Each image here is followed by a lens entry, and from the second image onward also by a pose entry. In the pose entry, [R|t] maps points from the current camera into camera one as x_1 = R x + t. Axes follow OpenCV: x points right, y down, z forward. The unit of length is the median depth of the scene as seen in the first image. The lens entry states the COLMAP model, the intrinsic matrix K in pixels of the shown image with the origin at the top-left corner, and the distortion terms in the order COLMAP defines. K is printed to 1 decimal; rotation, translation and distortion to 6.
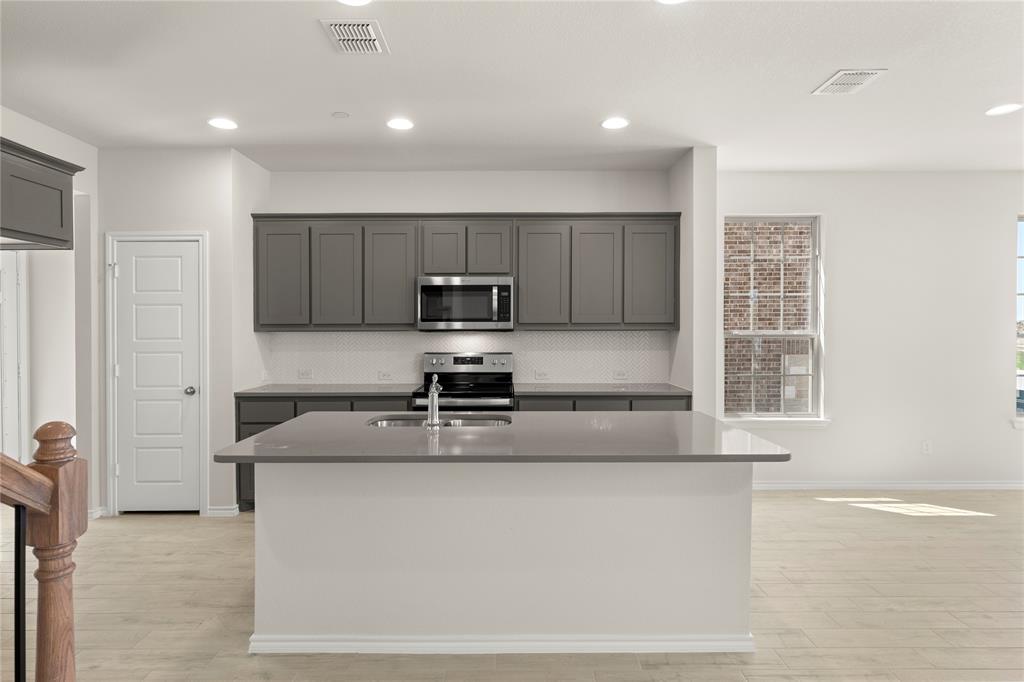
lens RADIAL K [[557.9, 0, 505.3], [0, 557.9, 333.6], [0, 0, 1]] dist [0.000915, -0.003306]
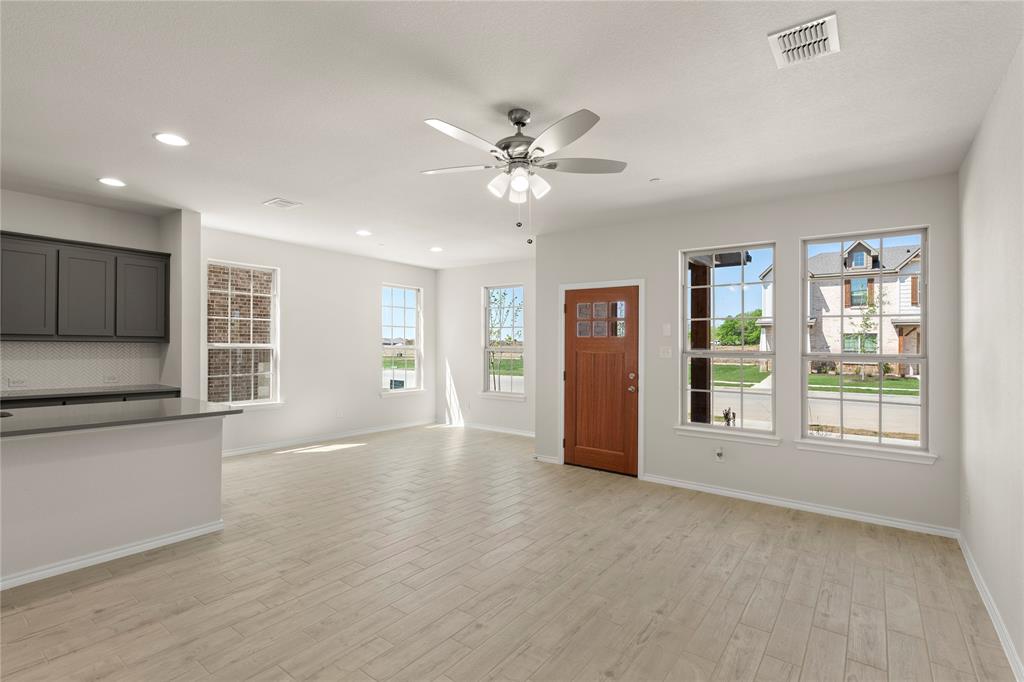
lens RADIAL K [[491.1, 0, 519.4], [0, 491.1, 355.5], [0, 0, 1]] dist [0.001091, 0.000851]
pose [[0.596644, -0.005287, 0.802489, -0.121129], [-0.008106, 0.999888, 0.012614, 0.002883], [-0.802465, -0.014031, 0.596534, -0.341449]]
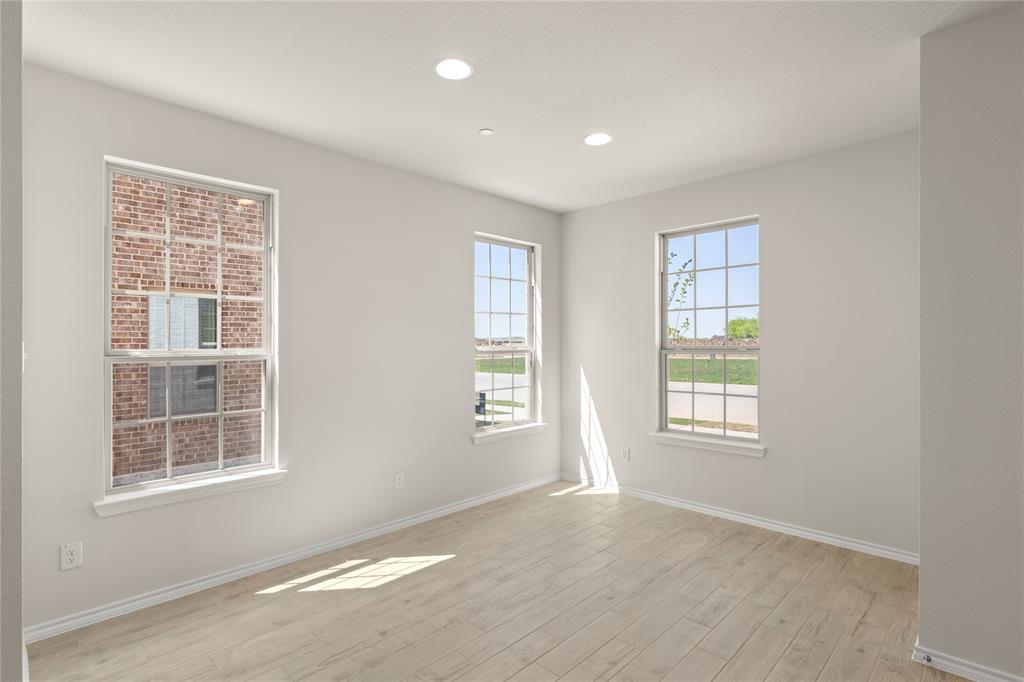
lens RADIAL K [[491.1, 0, 506.9], [0, 491.1, 336.0], [0, 0, 1]] dist [0.001091, 0.000851]
pose [[0.703673, 0.011302, 0.710434, 0.328327], [0.007210, 0.999708, -0.023046, -0.005940], [-0.710487, 0.021339, 0.703387, 0.334598]]
